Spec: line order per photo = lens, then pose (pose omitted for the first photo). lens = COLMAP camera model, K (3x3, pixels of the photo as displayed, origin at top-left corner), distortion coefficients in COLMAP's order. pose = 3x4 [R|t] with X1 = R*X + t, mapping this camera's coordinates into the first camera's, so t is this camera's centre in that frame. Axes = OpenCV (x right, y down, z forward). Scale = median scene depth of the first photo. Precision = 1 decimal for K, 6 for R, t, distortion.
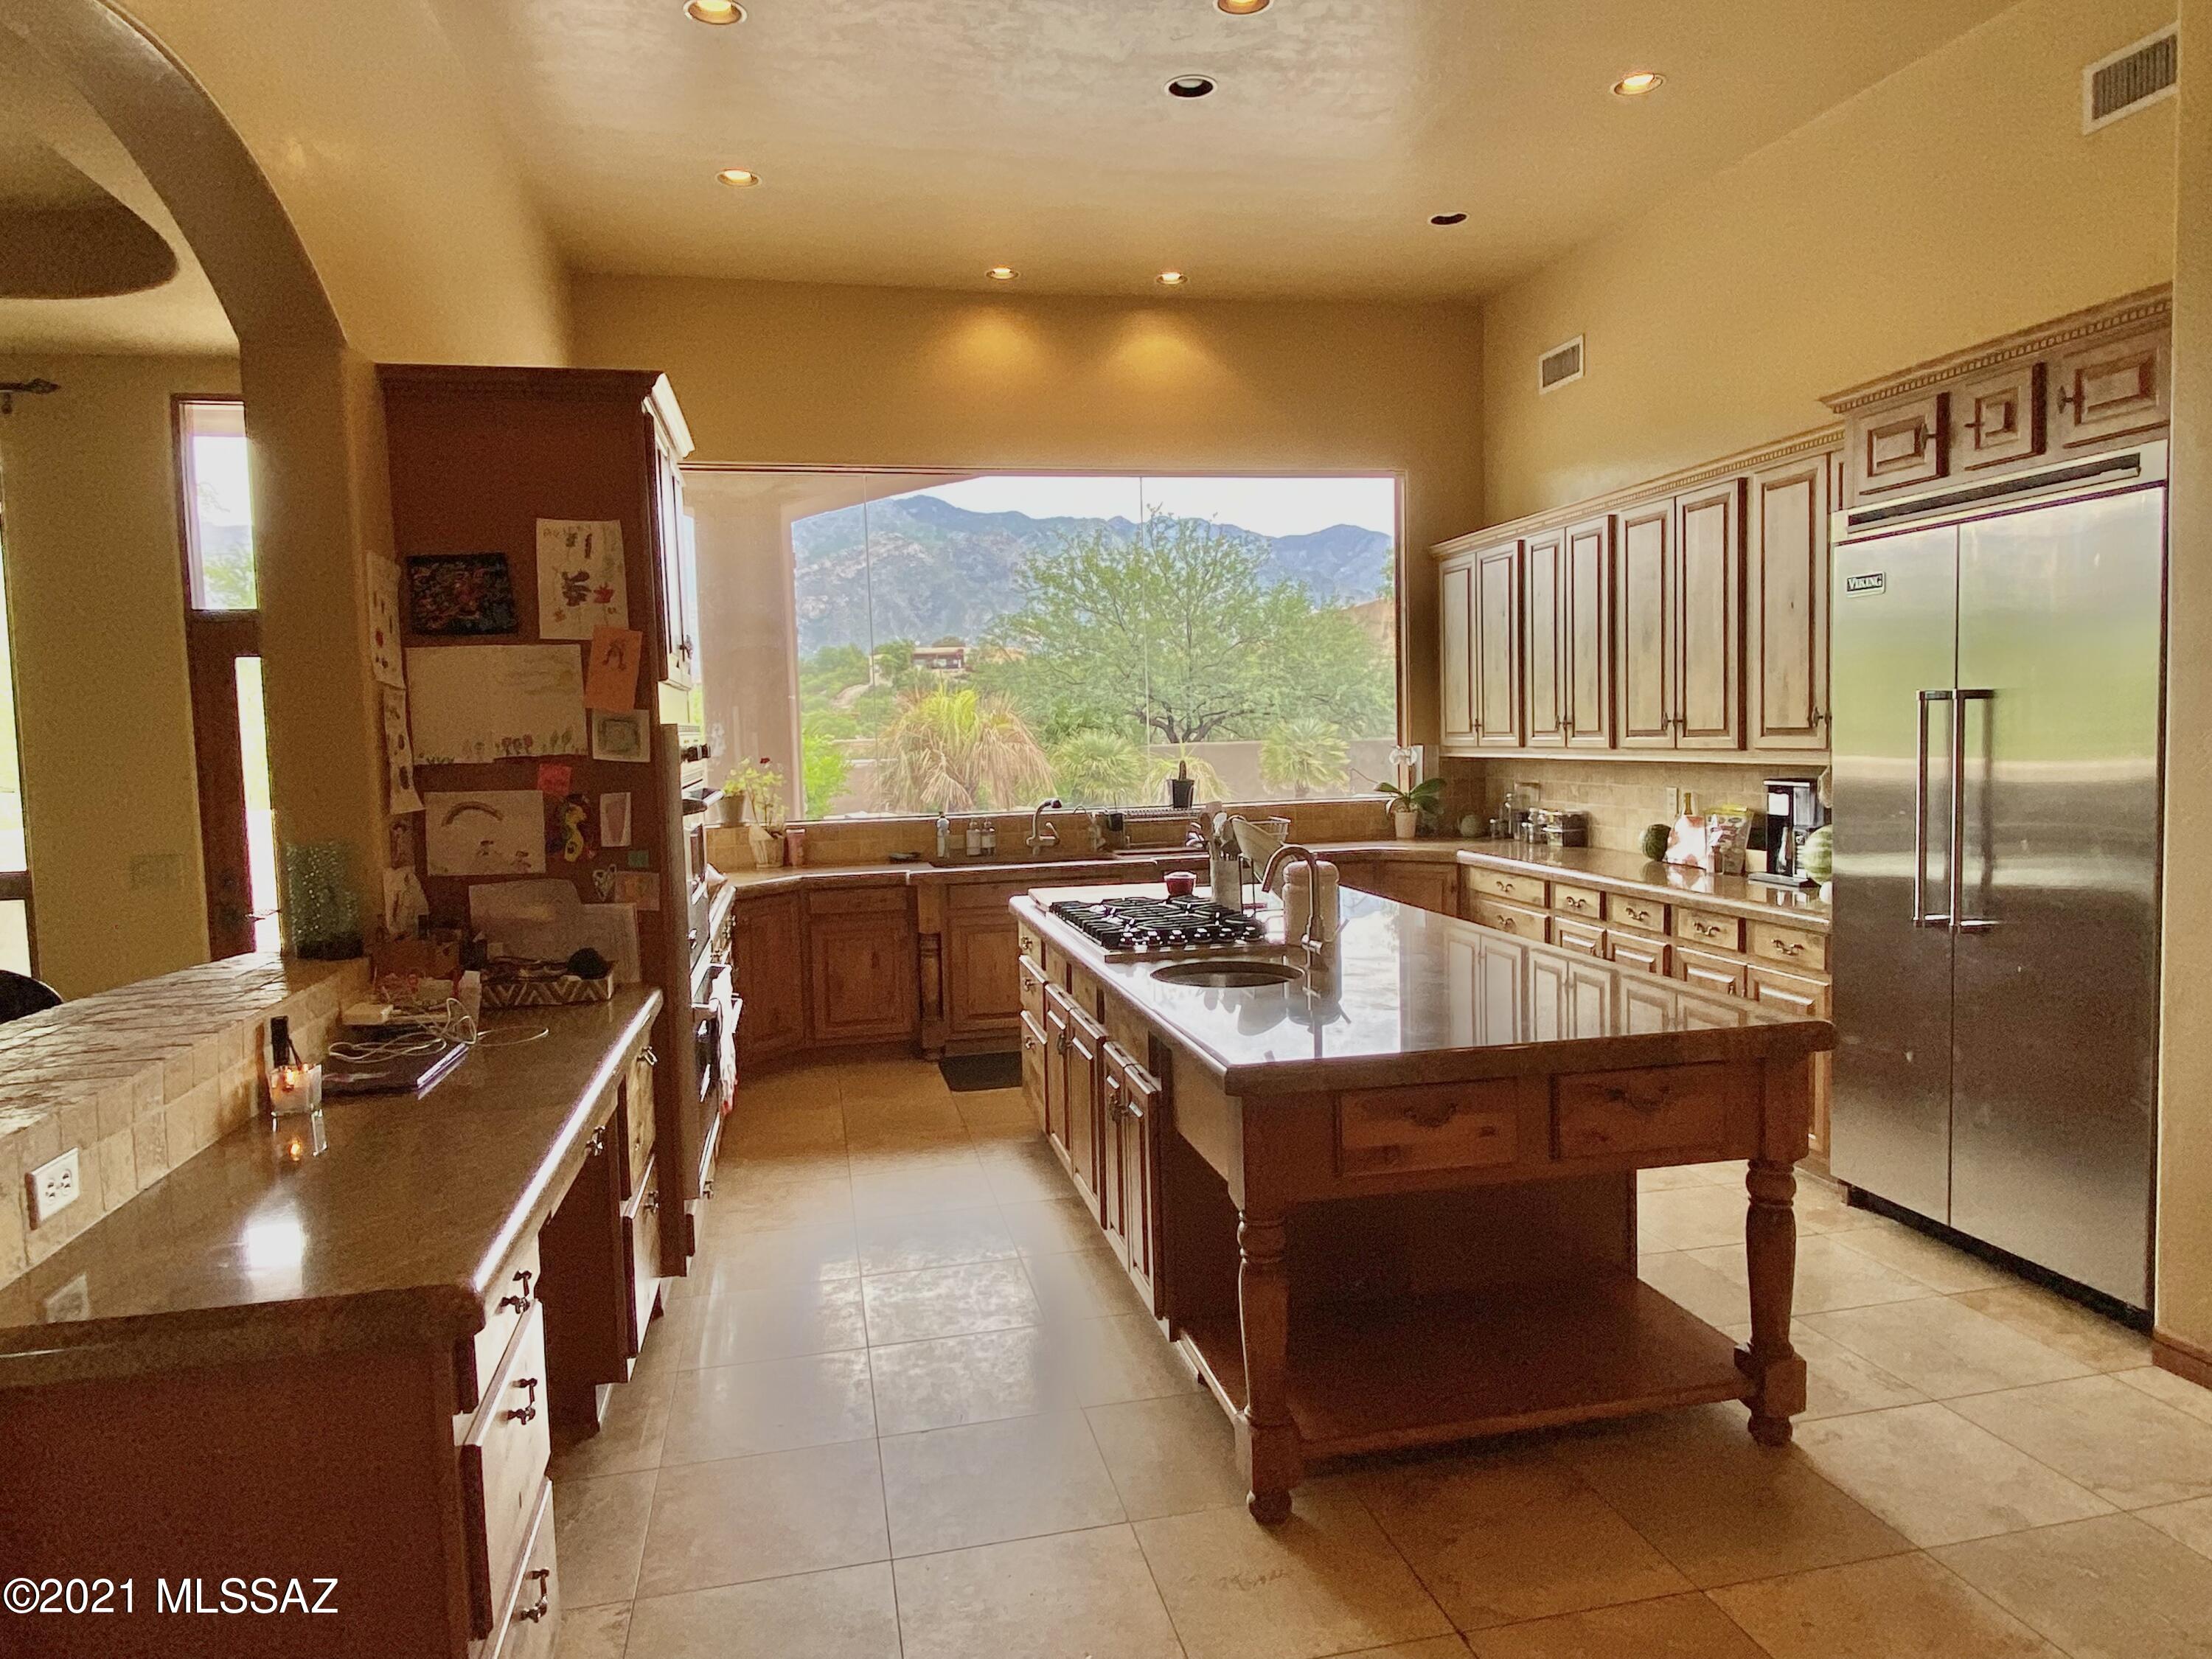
lens RADIAL K [[1356.7, 0, 1106.0], [0, 1356.7, 829.5], [0, 0, 1]] dist [0.030828, -0.000227]
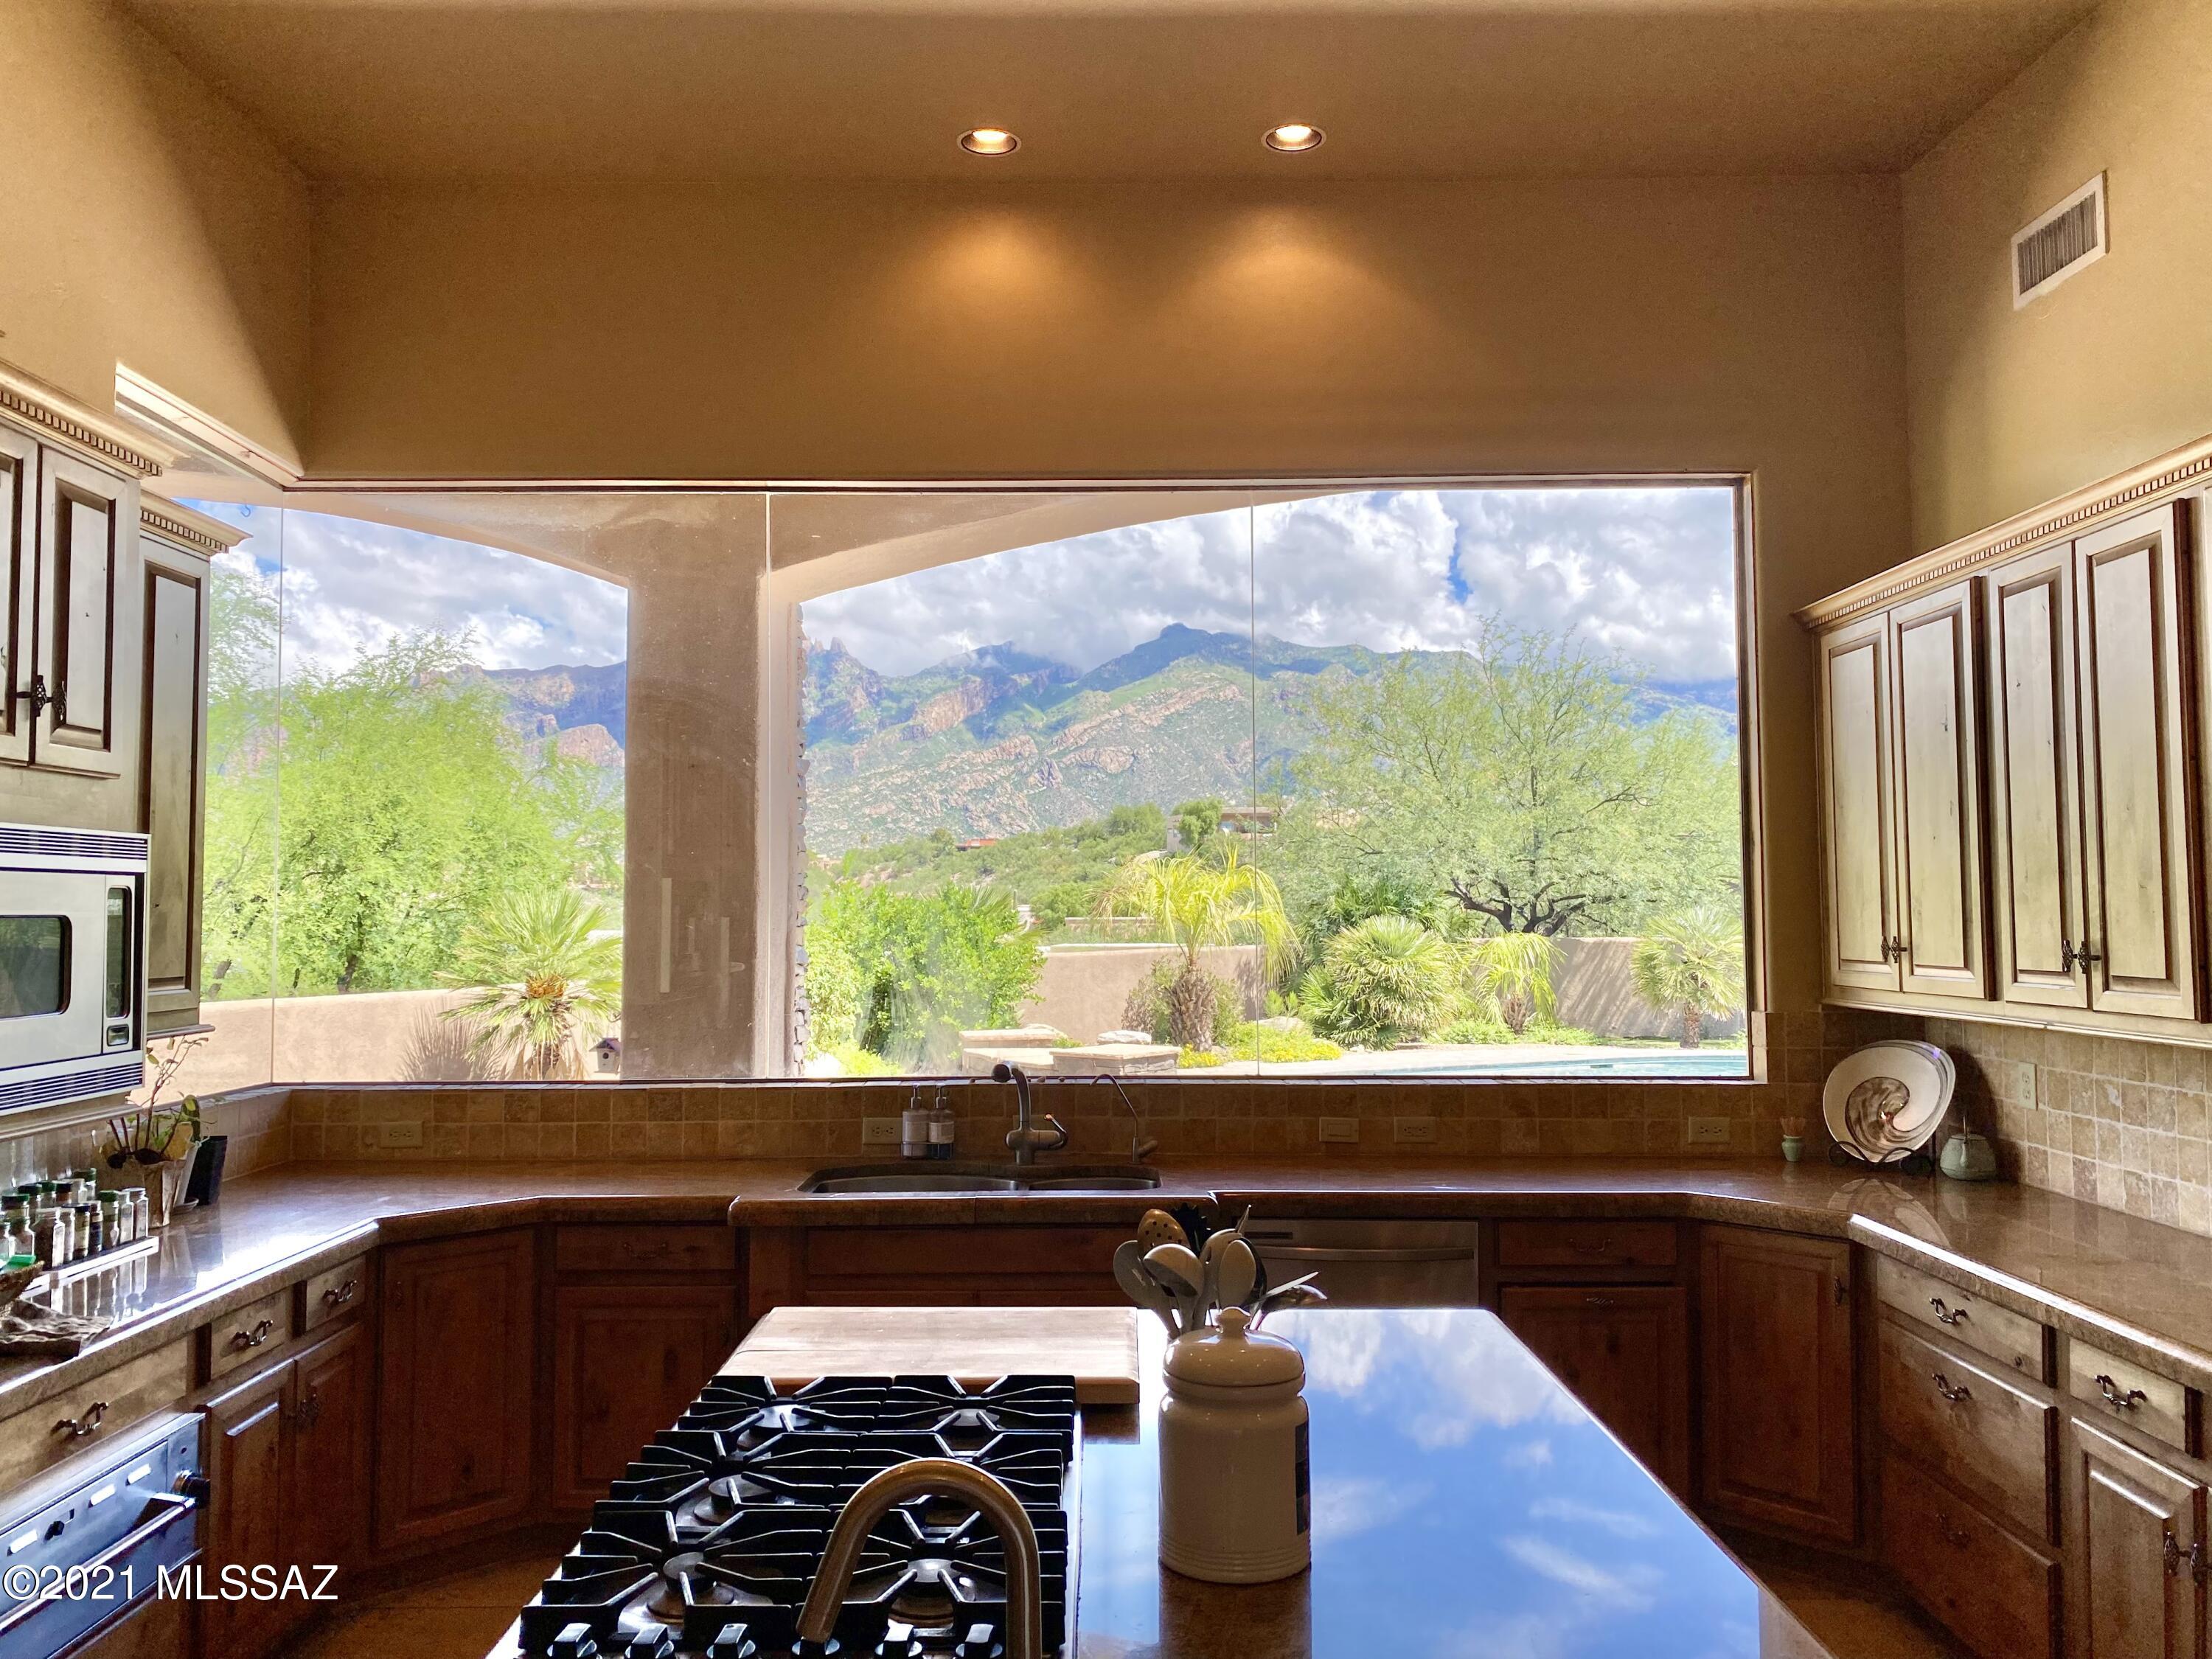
lens RADIAL K [[1703.3, 0, 1106.0], [0, 1703.3, 829.5], [0, 0, 1]] dist [-0.000006, 0.000773]
pose [[0.978452, 0.014782, -0.205945, 0.126872], [-0.039458, 0.992438, -0.116235, -0.039372], [0.202669, 0.121857, 0.971636, 0.356581]]
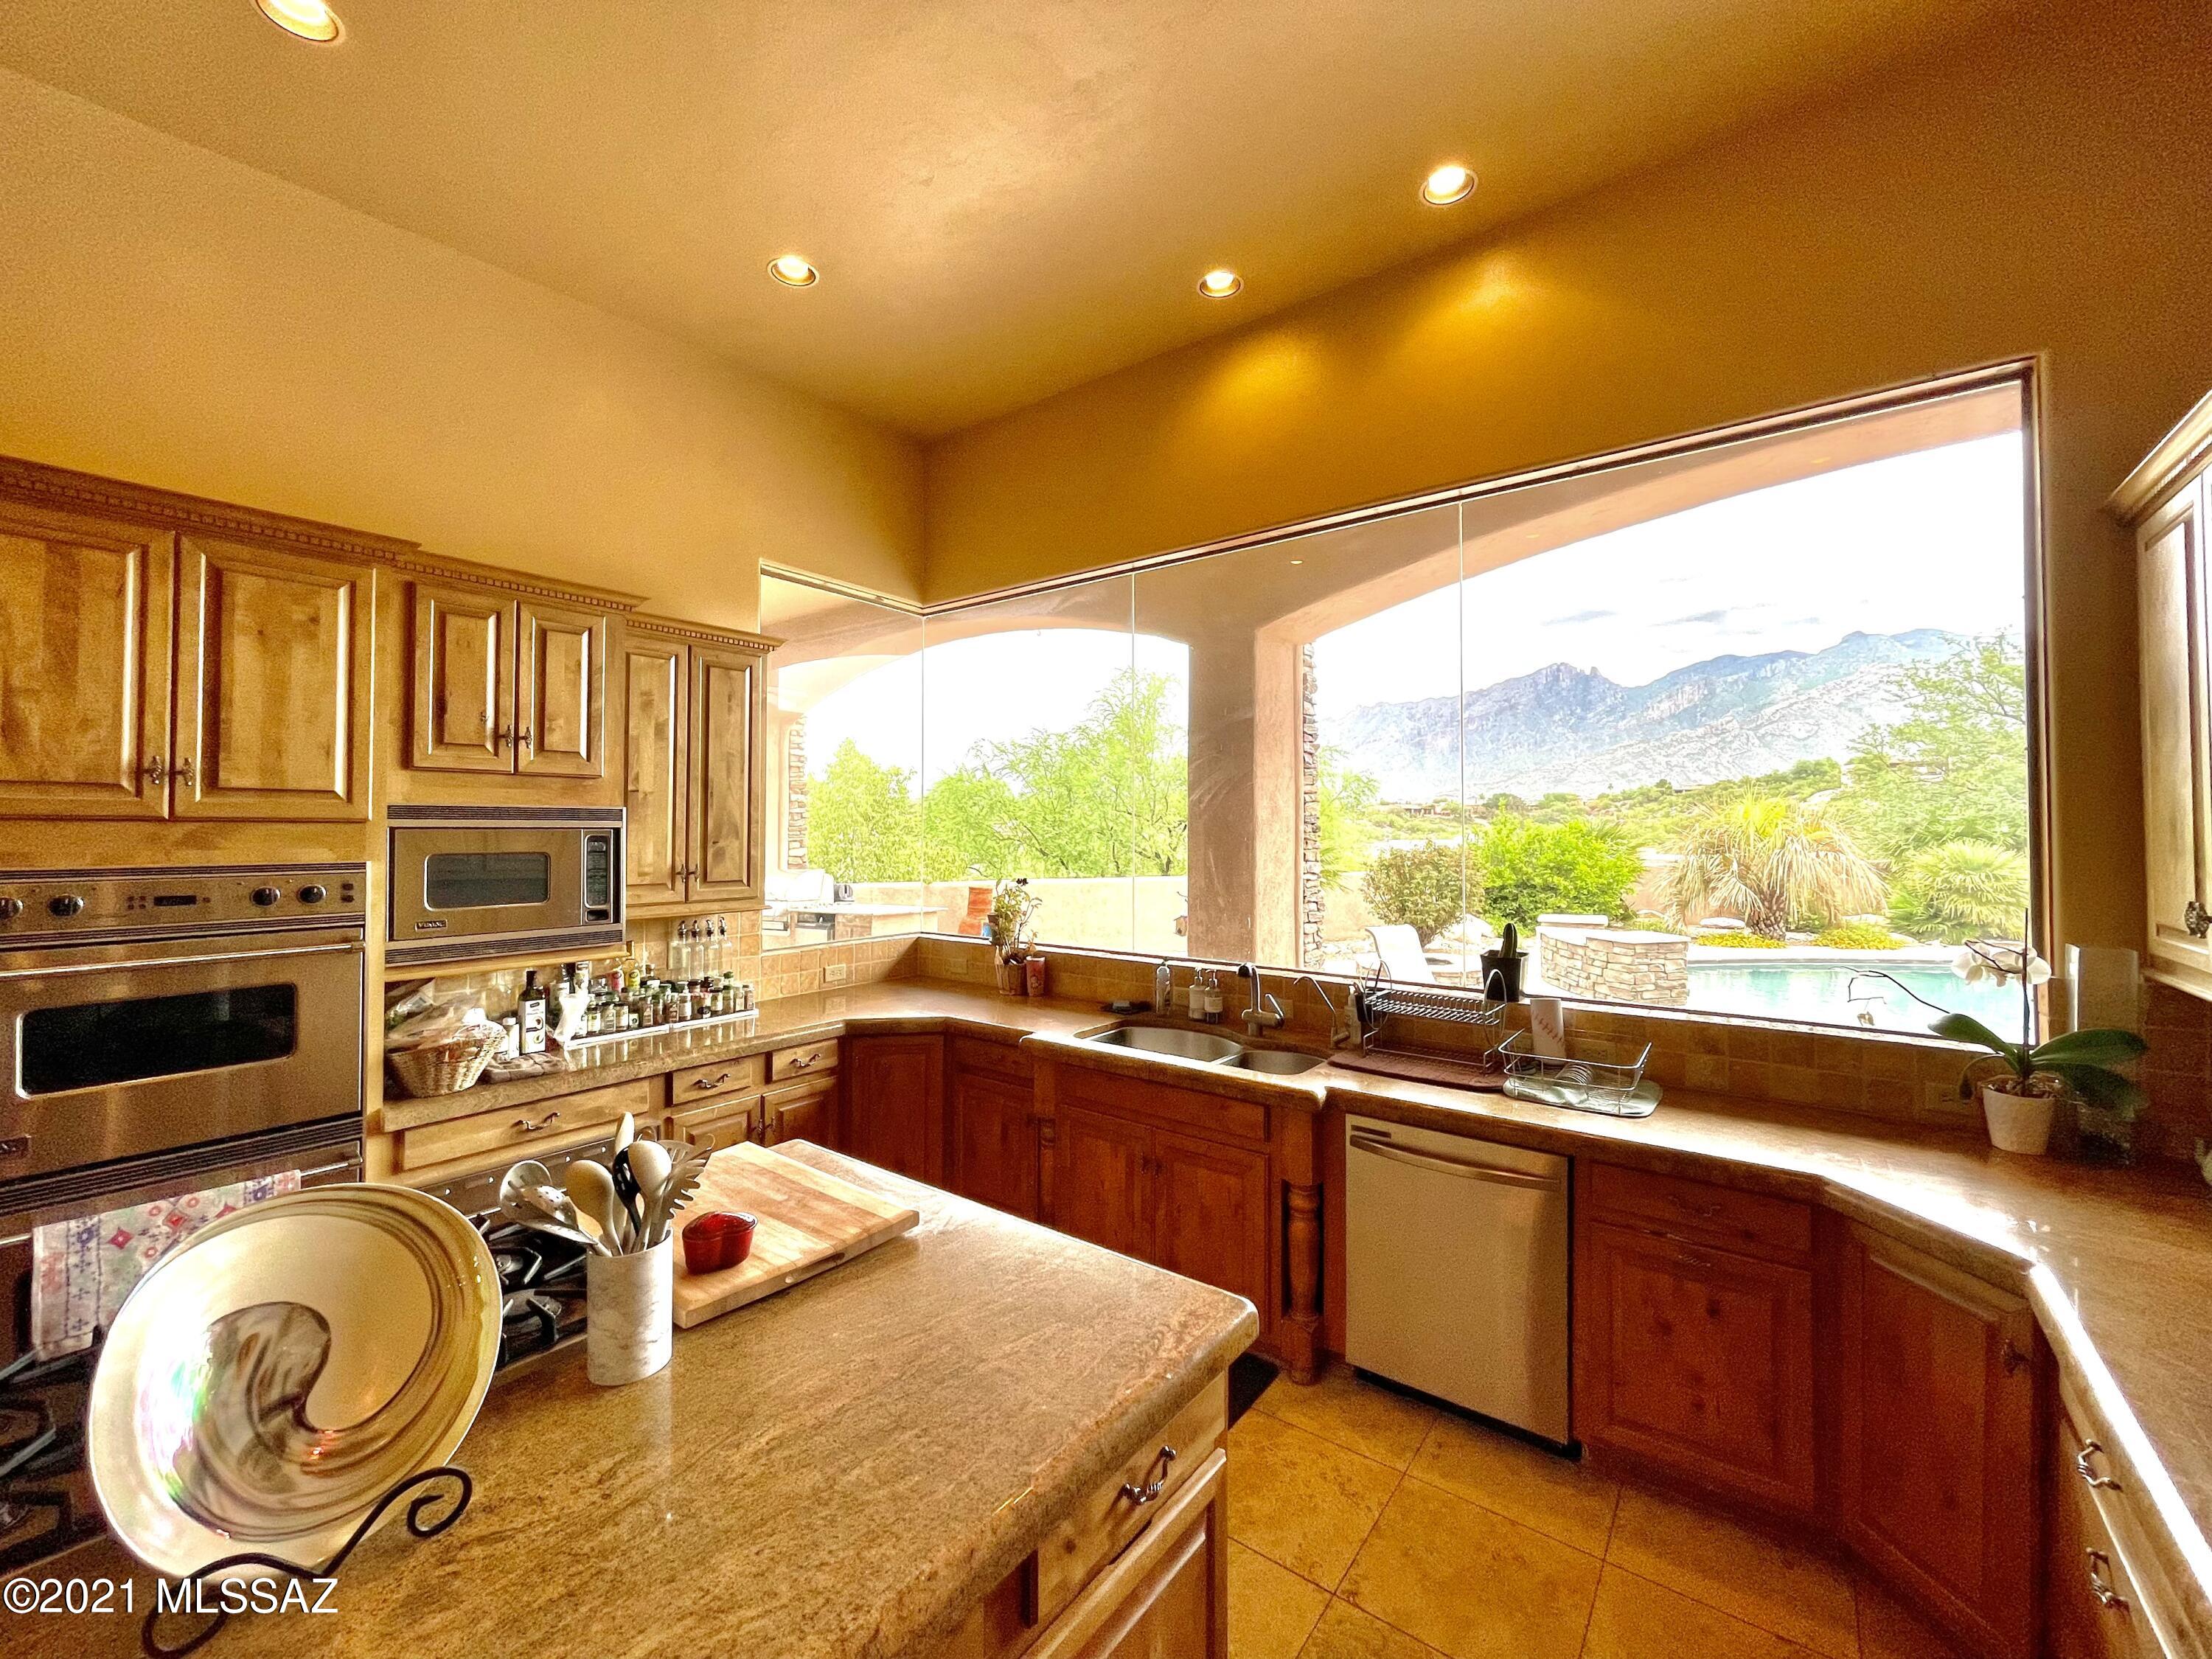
lens RADIAL K [[903.7, 0, 1106.0], [0, 903.7, 817.0], [0, 0, 1]] dist [-0.028804, 0.009754]
pose [[0.650375, 0.017791, -0.759405, 0.280954], [-0.076055, 0.996227, -0.041797, -0.077363], [0.755796, 0.084940, 0.649275, 0.655558]]
